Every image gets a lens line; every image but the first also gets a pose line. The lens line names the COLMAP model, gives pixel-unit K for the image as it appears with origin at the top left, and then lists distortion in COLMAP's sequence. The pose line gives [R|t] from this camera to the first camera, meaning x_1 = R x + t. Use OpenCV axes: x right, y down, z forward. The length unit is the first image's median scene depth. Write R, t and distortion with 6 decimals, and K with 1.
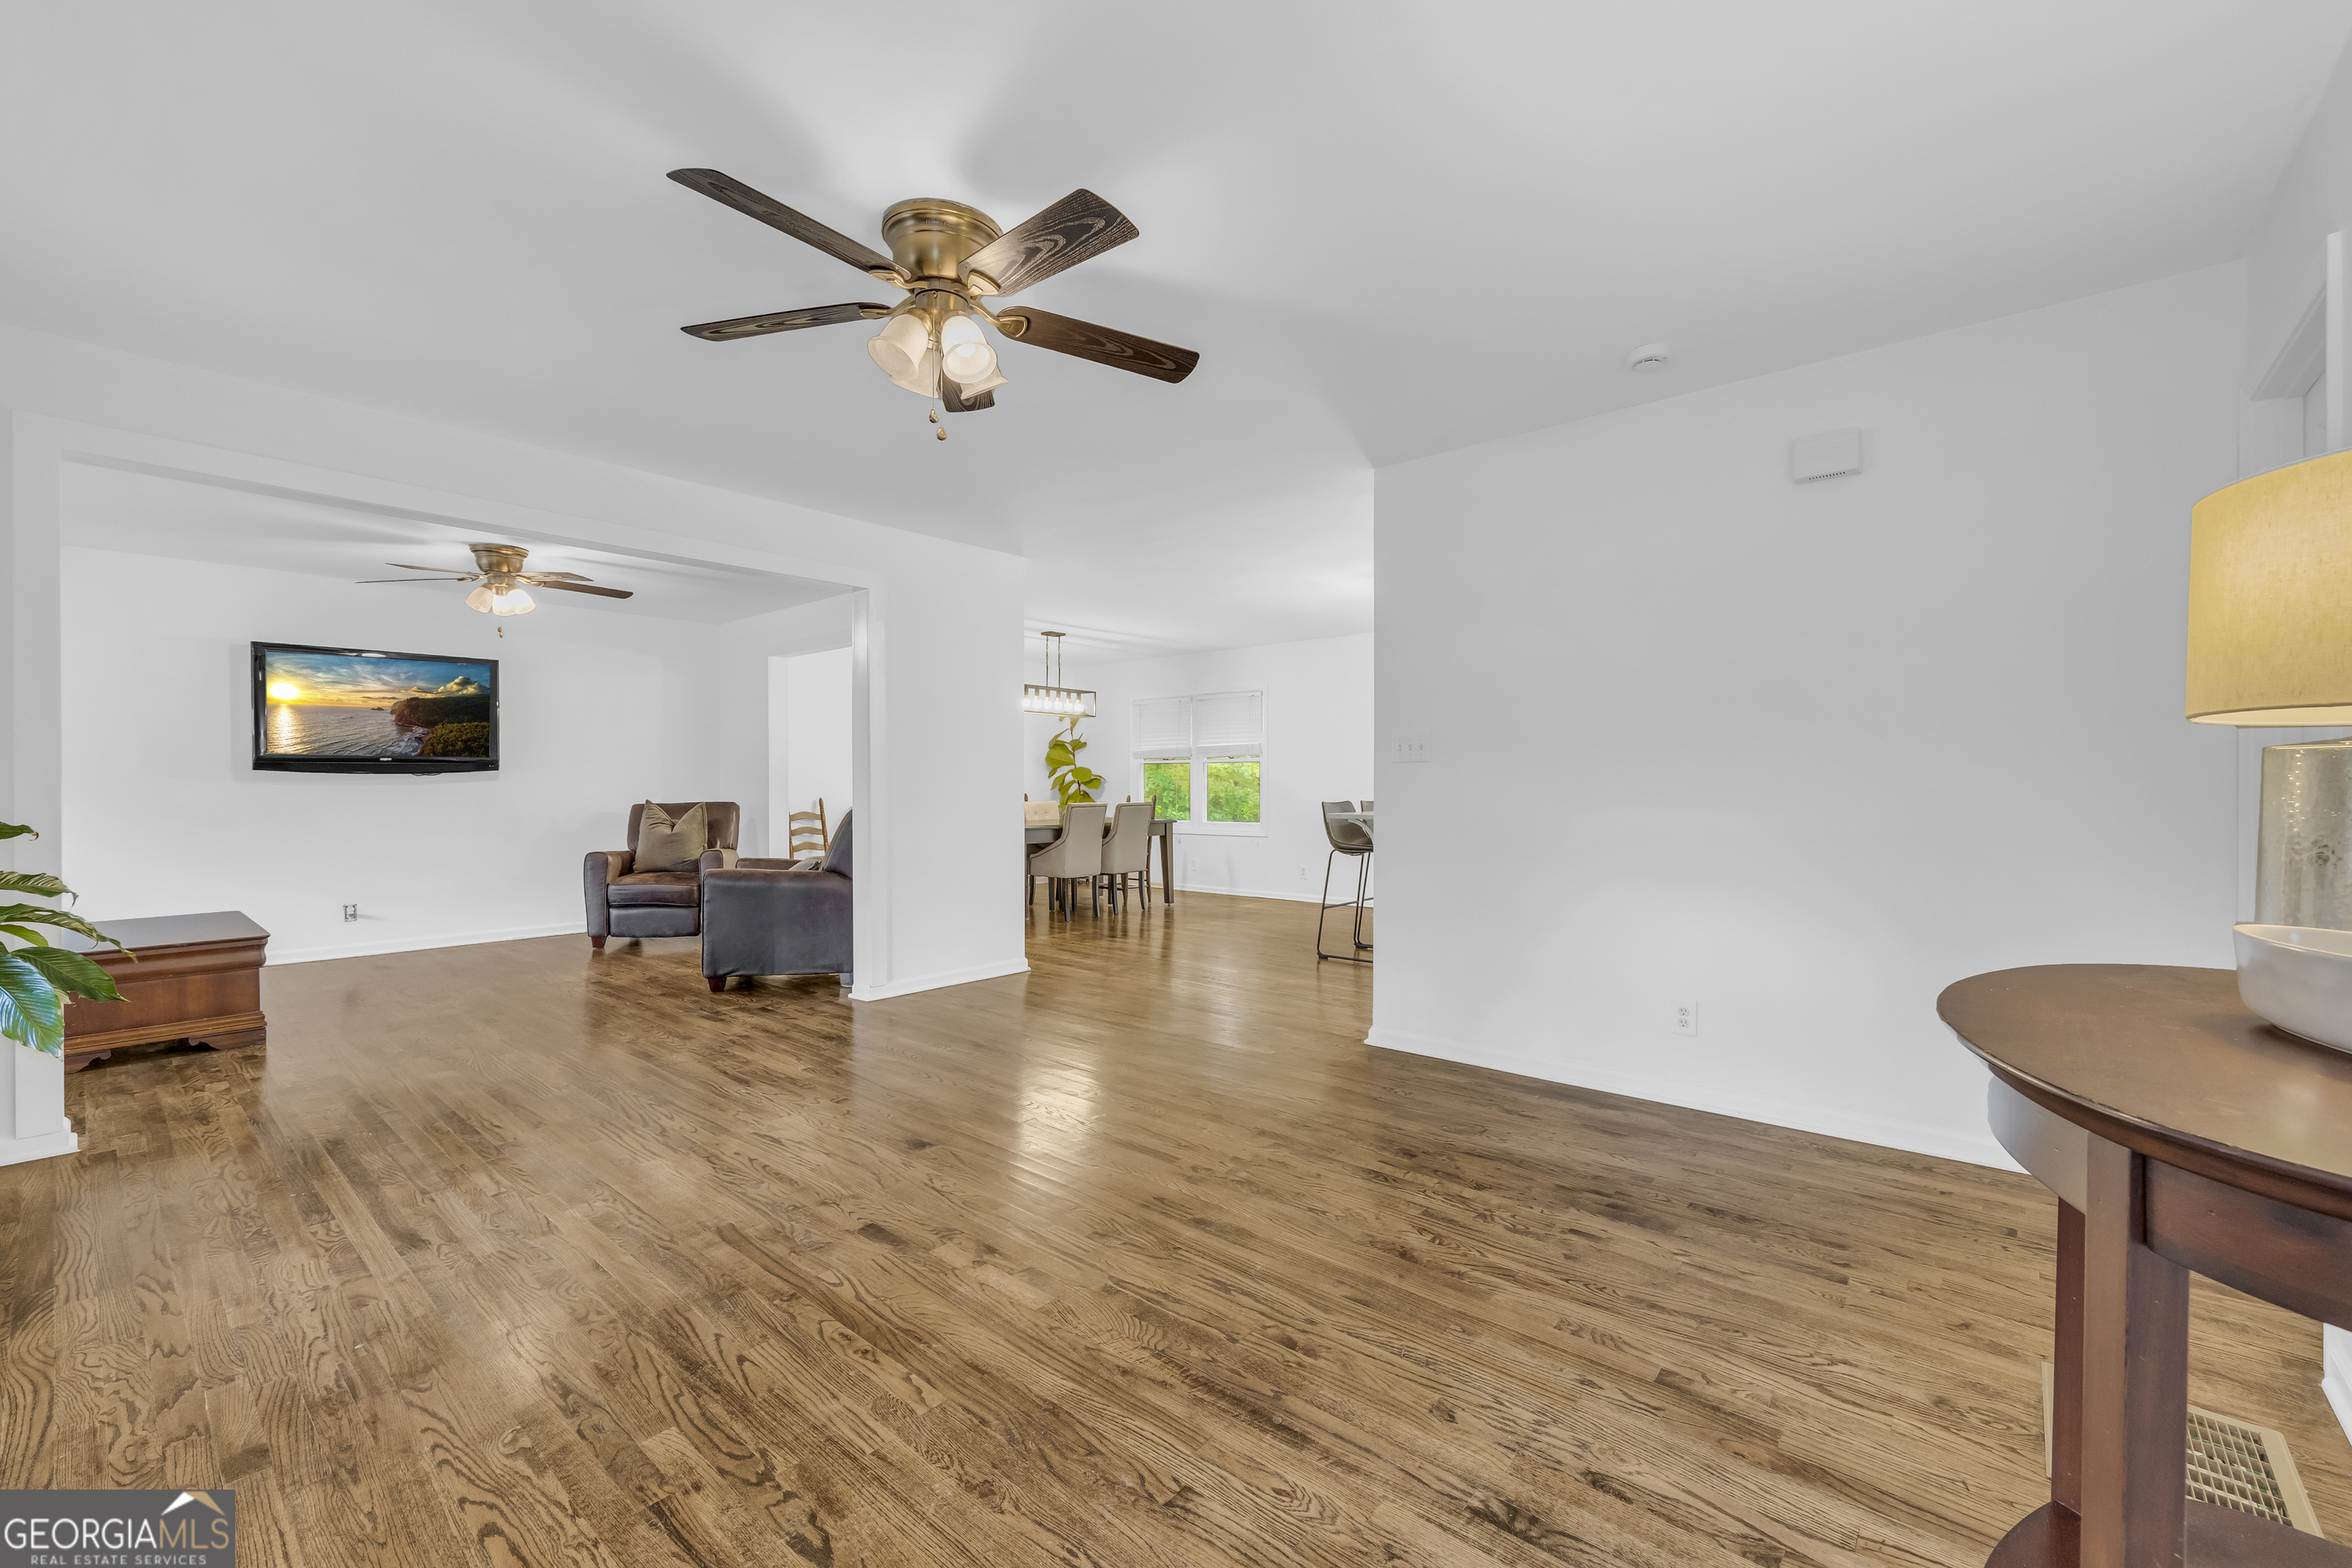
lens RADIAL K [[952.7, 0, 1176.0], [0, 952.7, 784.0], [0, 0, 1]] dist [-0.000772, 0.000257]
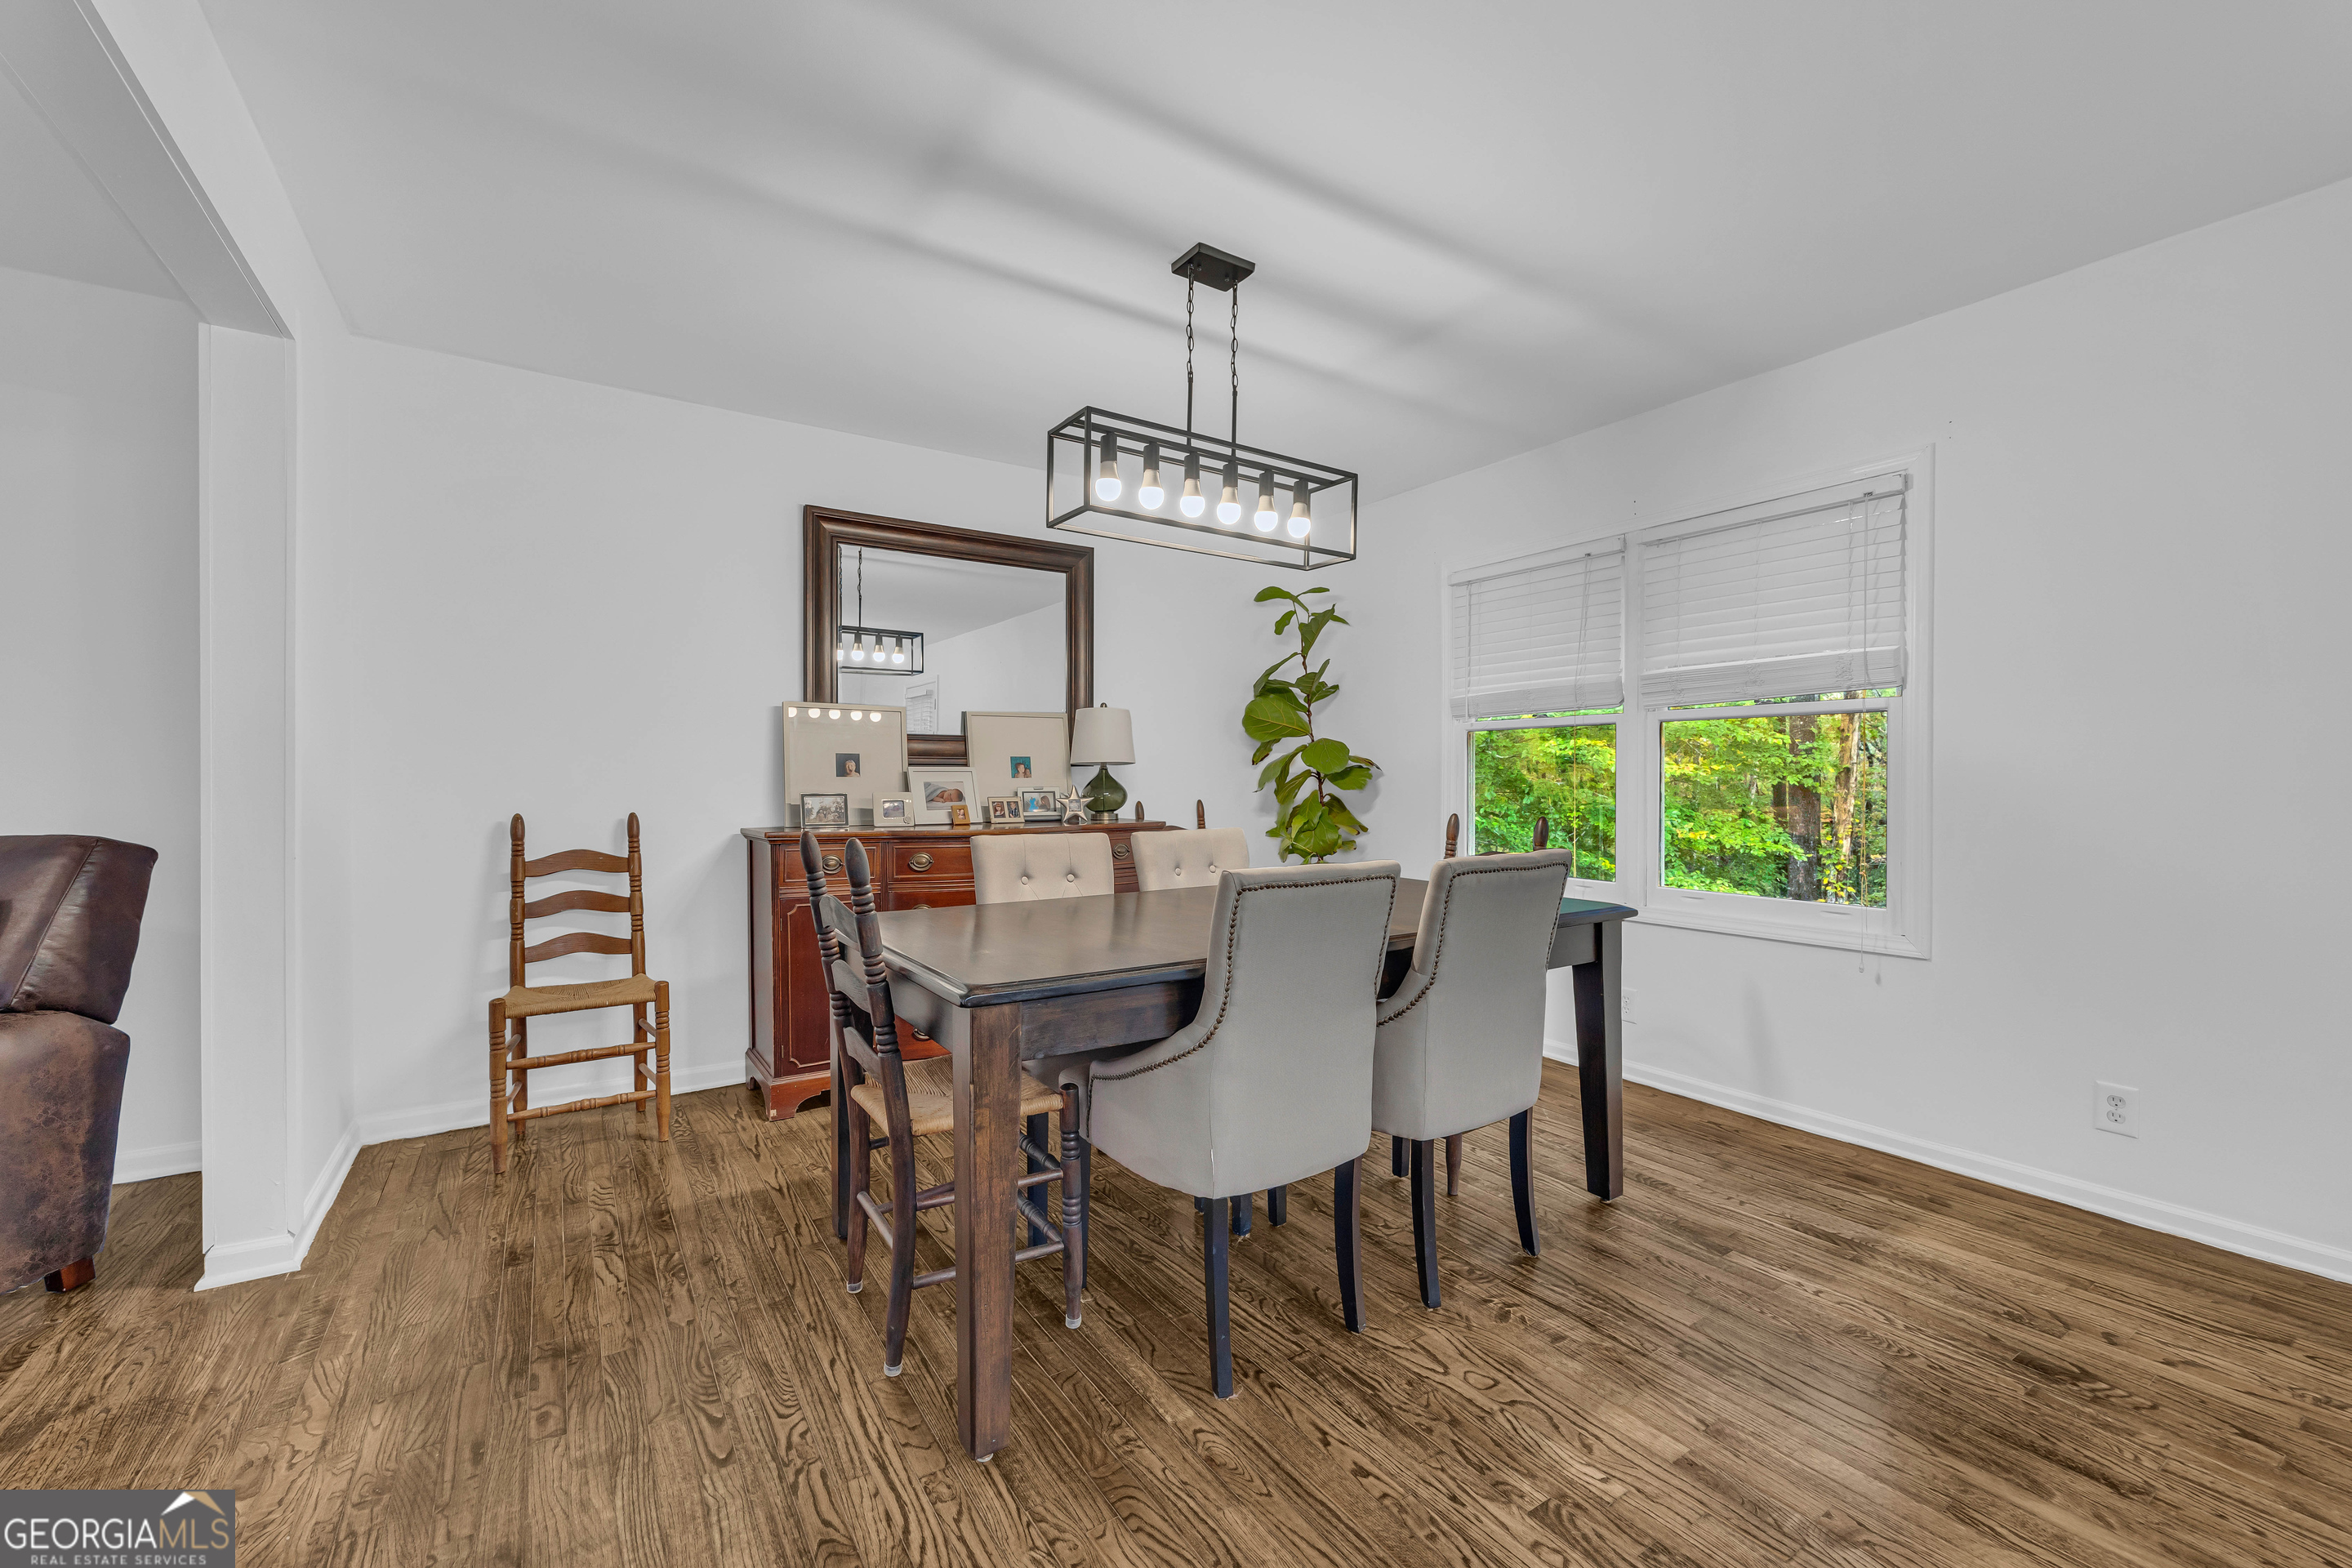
lens RADIAL K [[952.7, 0, 1176.0], [0, 952.7, 784.0], [0, 0, 1]] dist [-0.000772, 0.000257]
pose [[0.960731, 0.005632, -0.277423, -0.047311], [-0.002734, 0.999938, 0.010830, -0.002405], [0.277467, -0.009646, 0.960687, 0.597802]]
